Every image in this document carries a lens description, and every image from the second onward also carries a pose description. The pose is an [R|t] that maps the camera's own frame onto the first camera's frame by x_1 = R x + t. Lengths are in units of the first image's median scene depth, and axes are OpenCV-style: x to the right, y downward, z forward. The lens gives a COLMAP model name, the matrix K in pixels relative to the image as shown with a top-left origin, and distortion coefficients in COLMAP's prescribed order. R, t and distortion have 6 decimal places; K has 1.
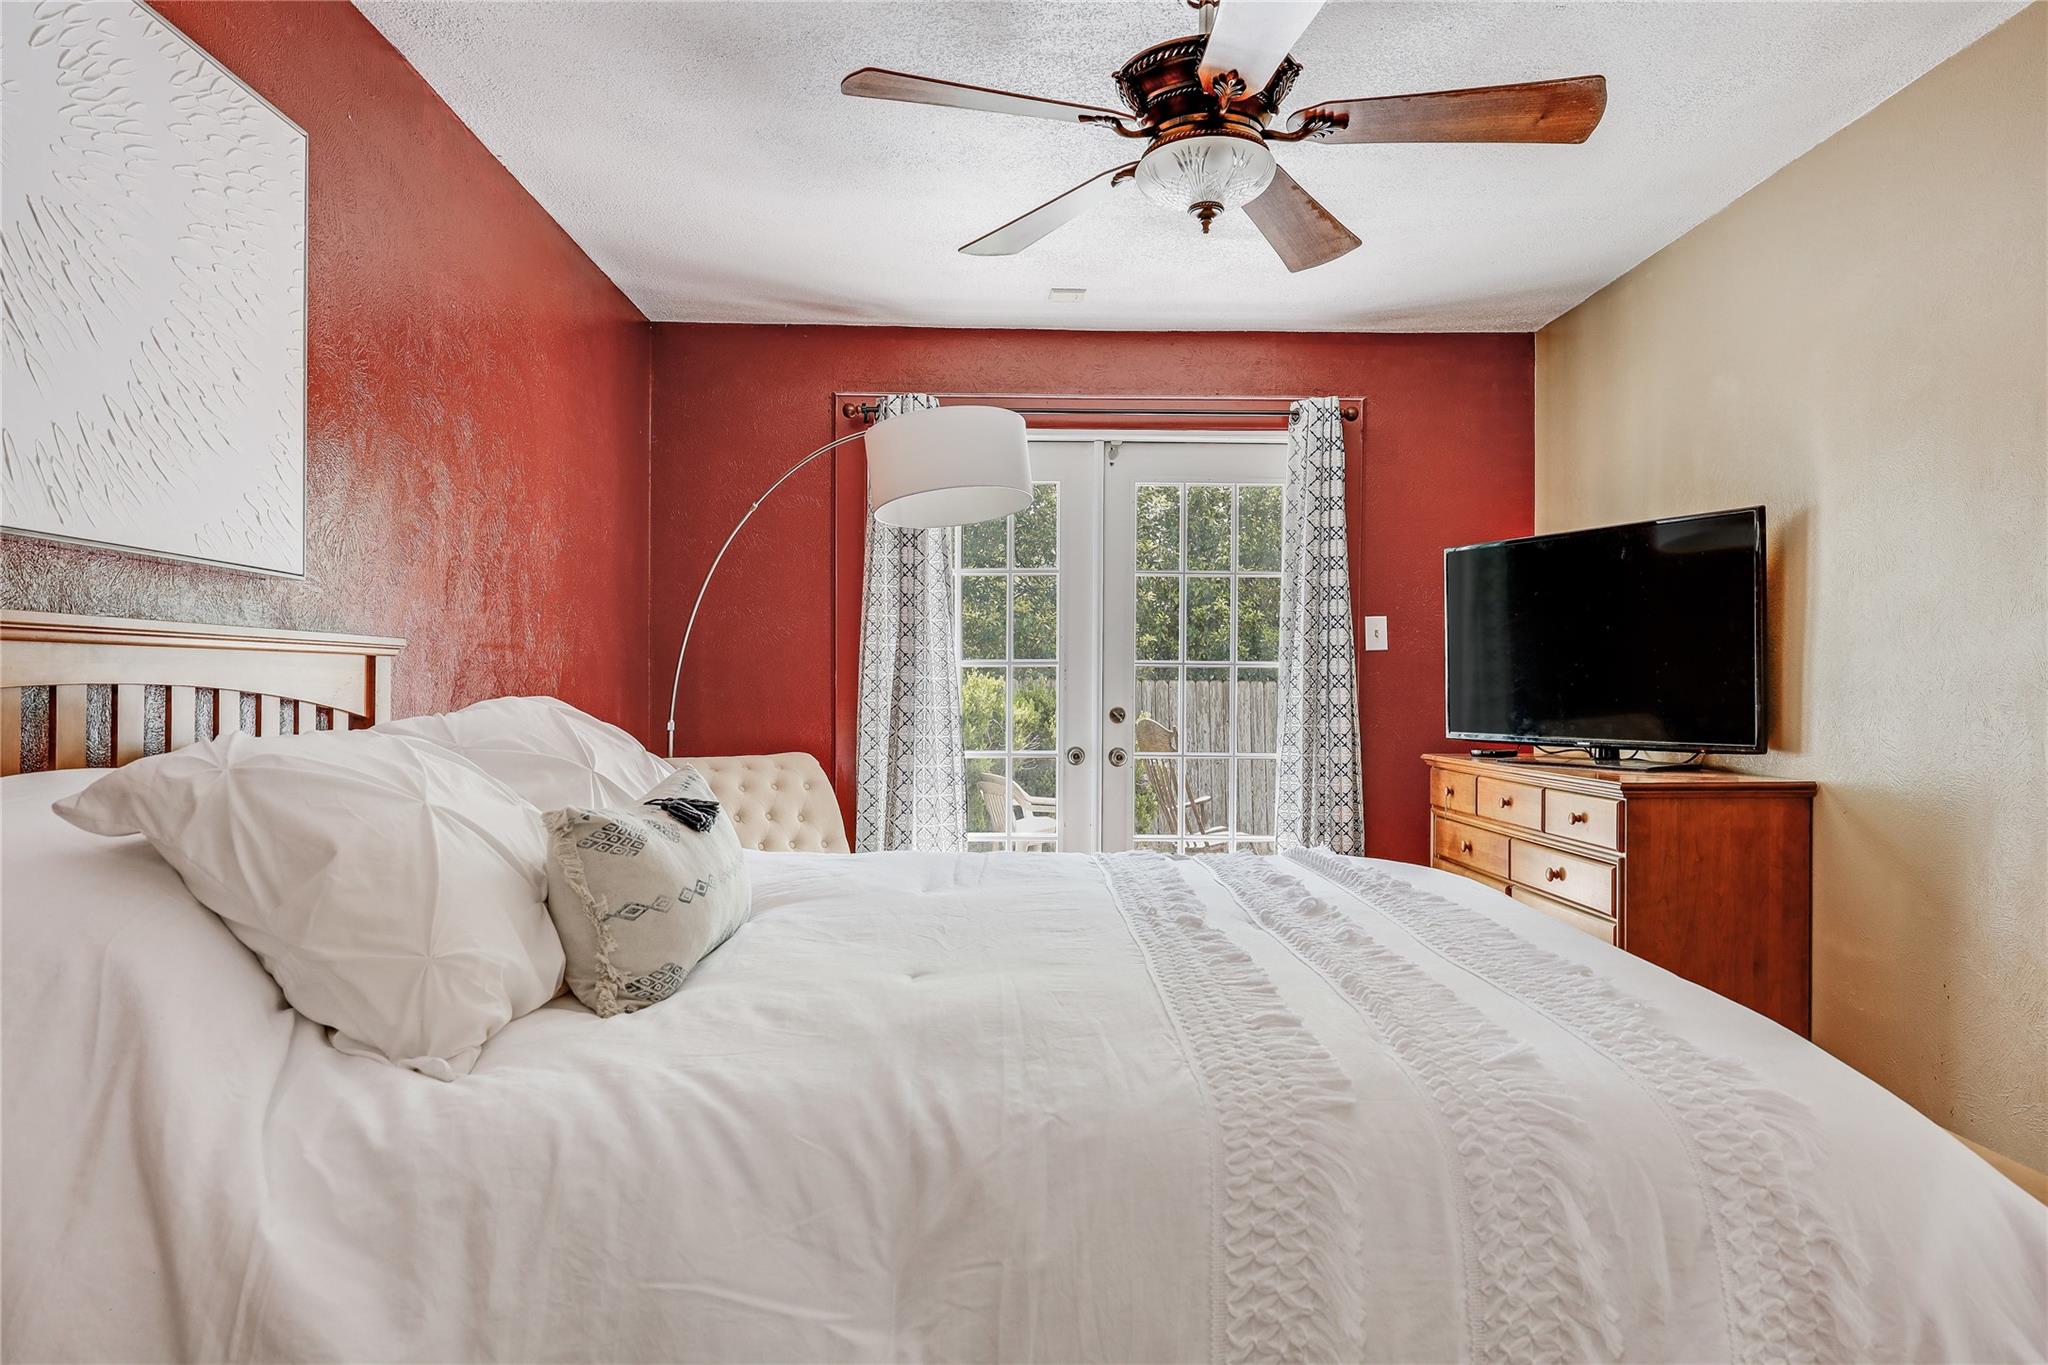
lens RADIAL K [[1284.9, 0, 1026.8], [0, 1284.9, 697.8], [0, 0, 1]] dist [0.003311, -0.000249]
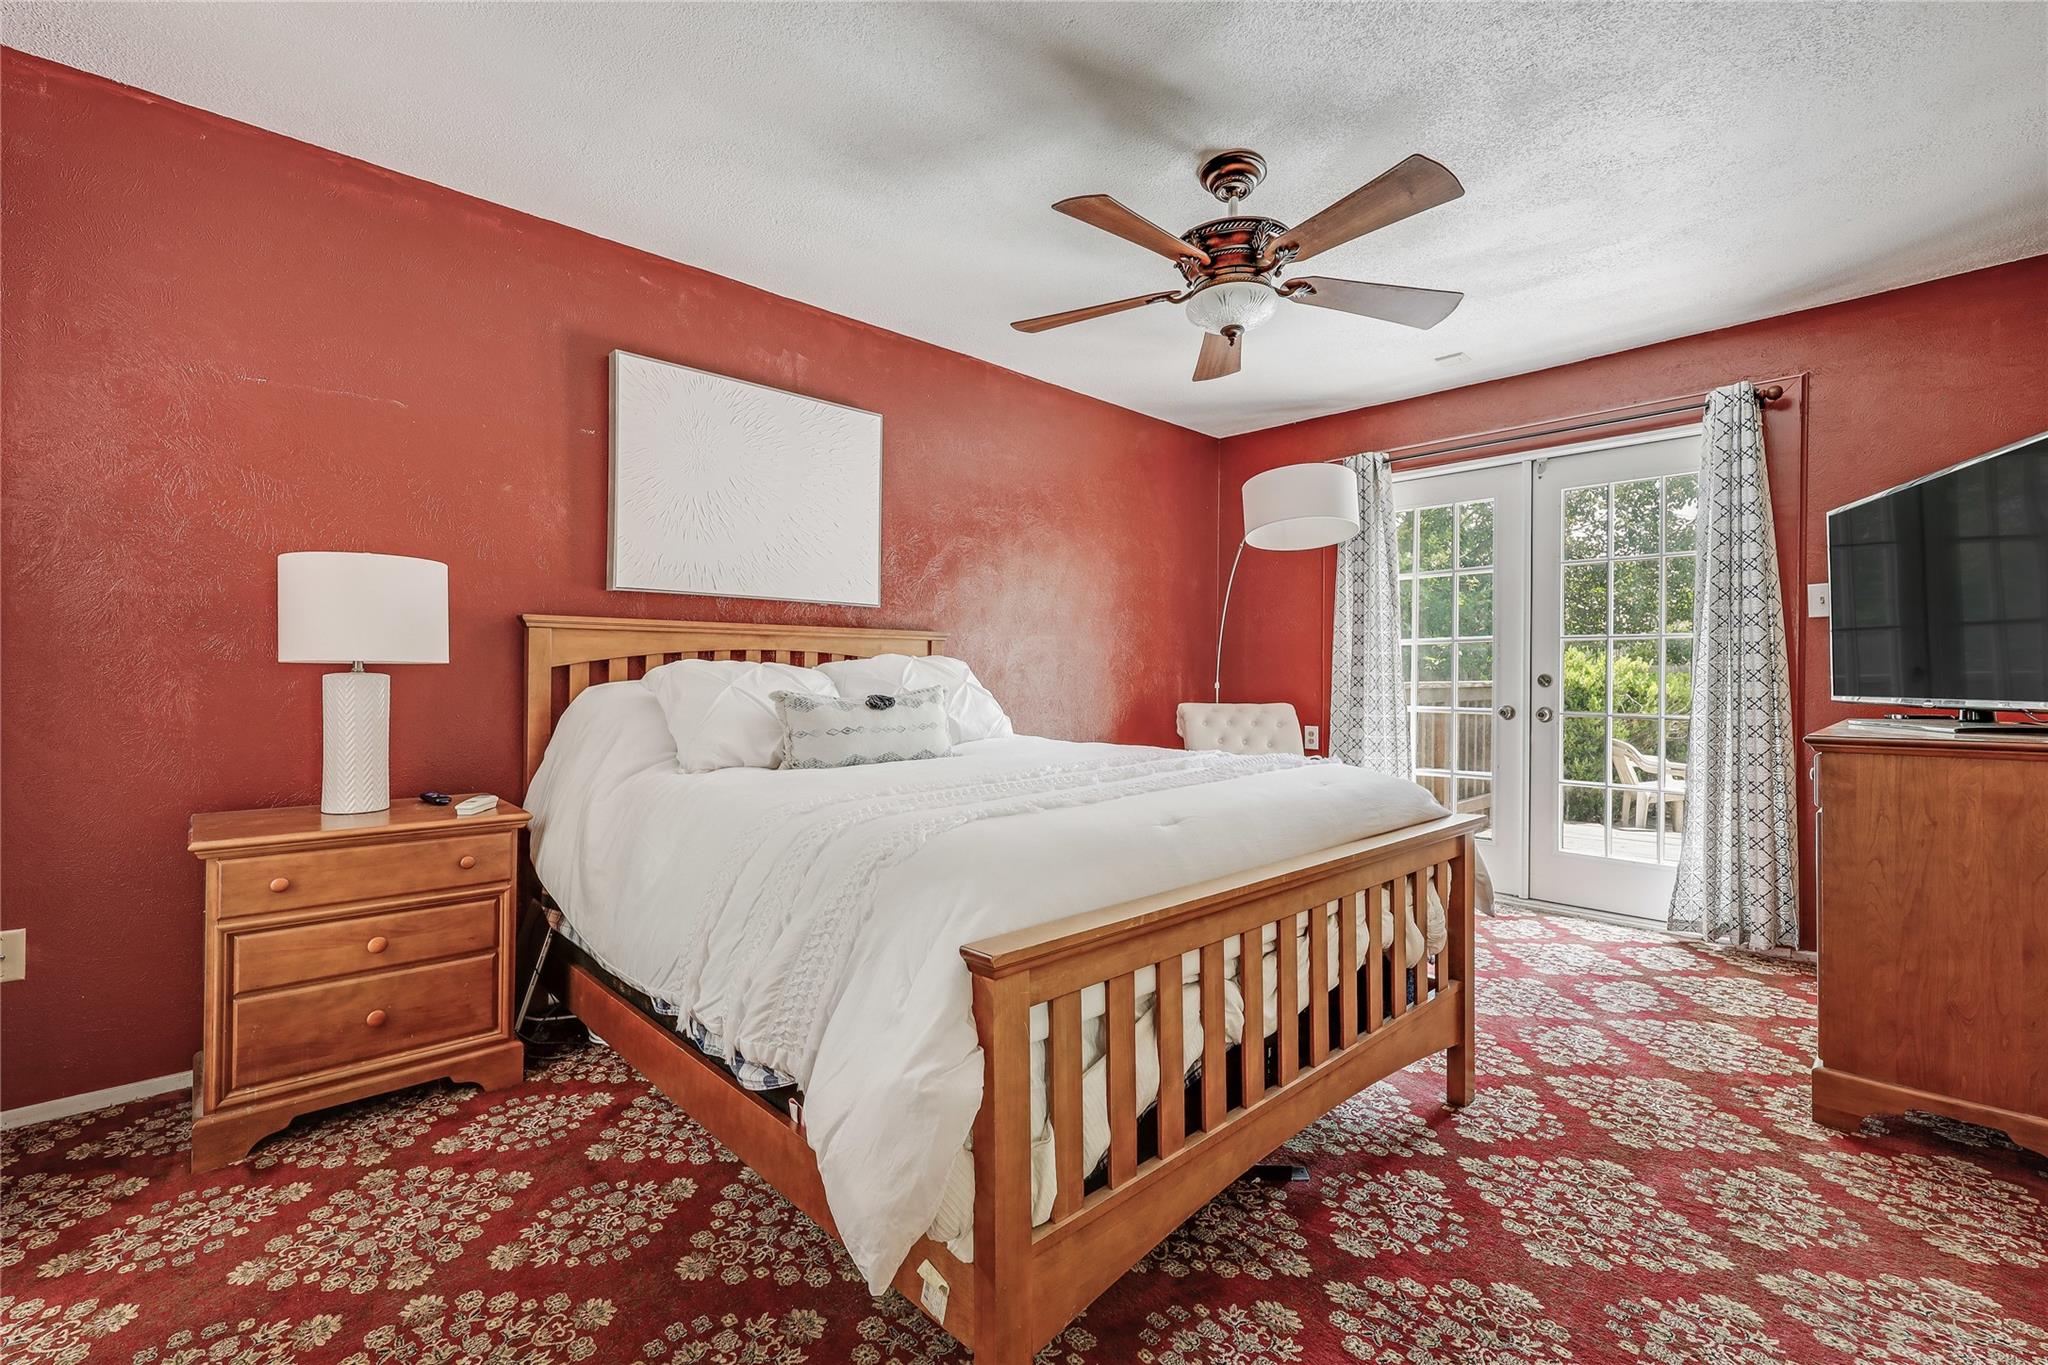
lens RADIAL K [[893.8, 0, 1015.7], [0, 893.8, 672.1], [0, 0, 1]] dist [0.000299, 0.001789]
pose [[0.662692, -0.004253, -0.748880, 0.394514], [-0.007775, 0.999891, -0.012558, 0.021123], [0.748851, 0.014145, 0.662587, 0.057058]]
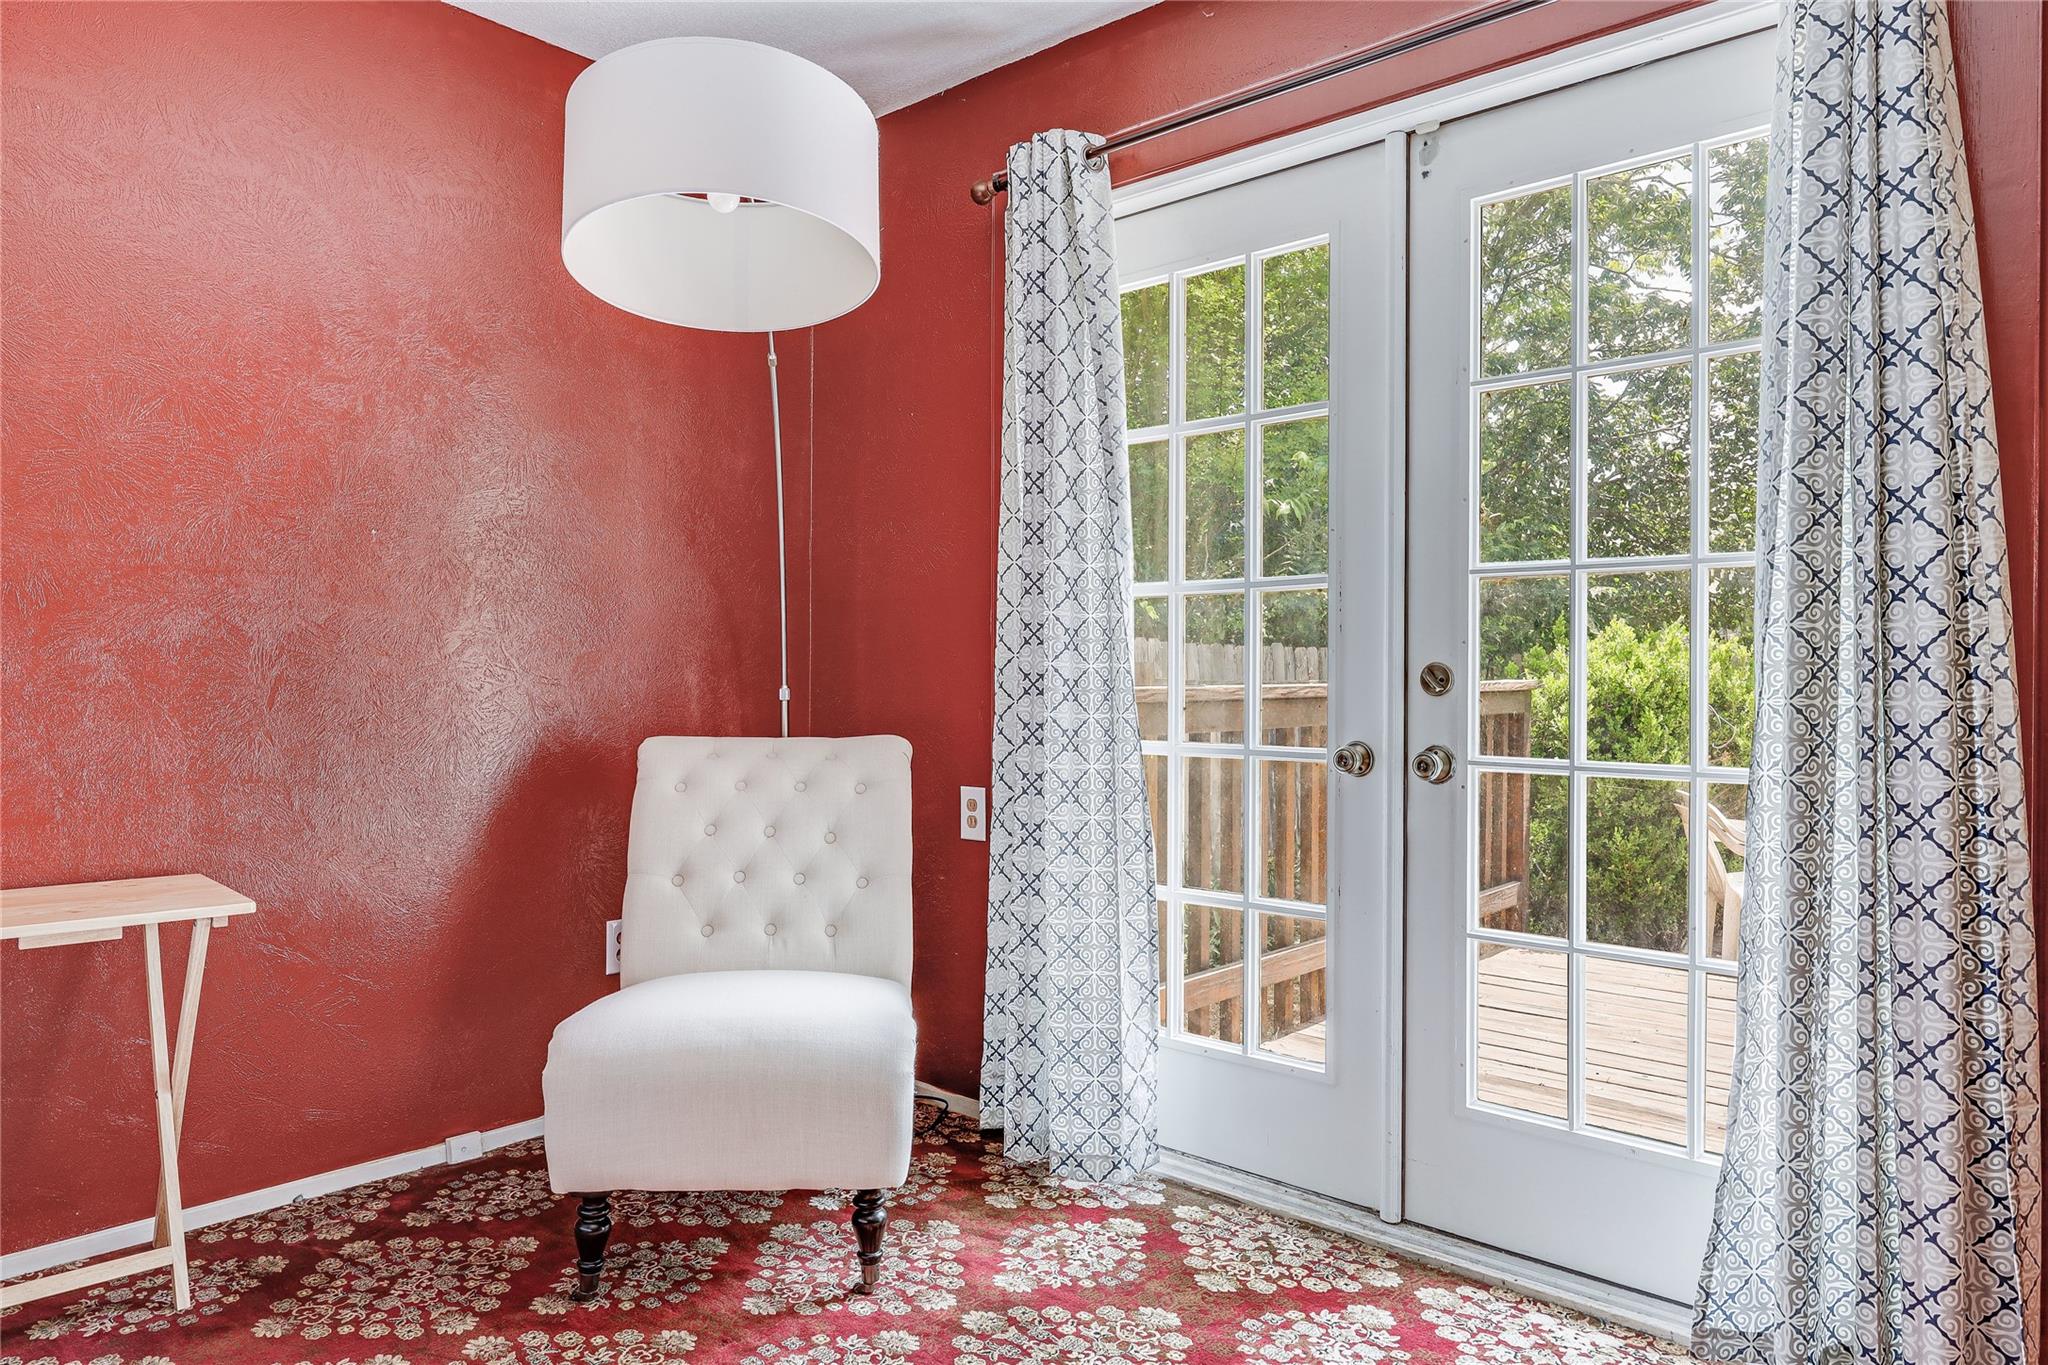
lens RADIAL K [[1322.8, 0, 1024.5], [0, 1322.8, 690.3], [0, 0, 1]] dist [0.004949, 0.003972]
pose [[0.719966, 0.002616, -0.694005, 0.326452], [-0.003114, 0.999995, 0.000538, 0.018833], [0.694003, 0.001774, 0.719970, 0.549948]]
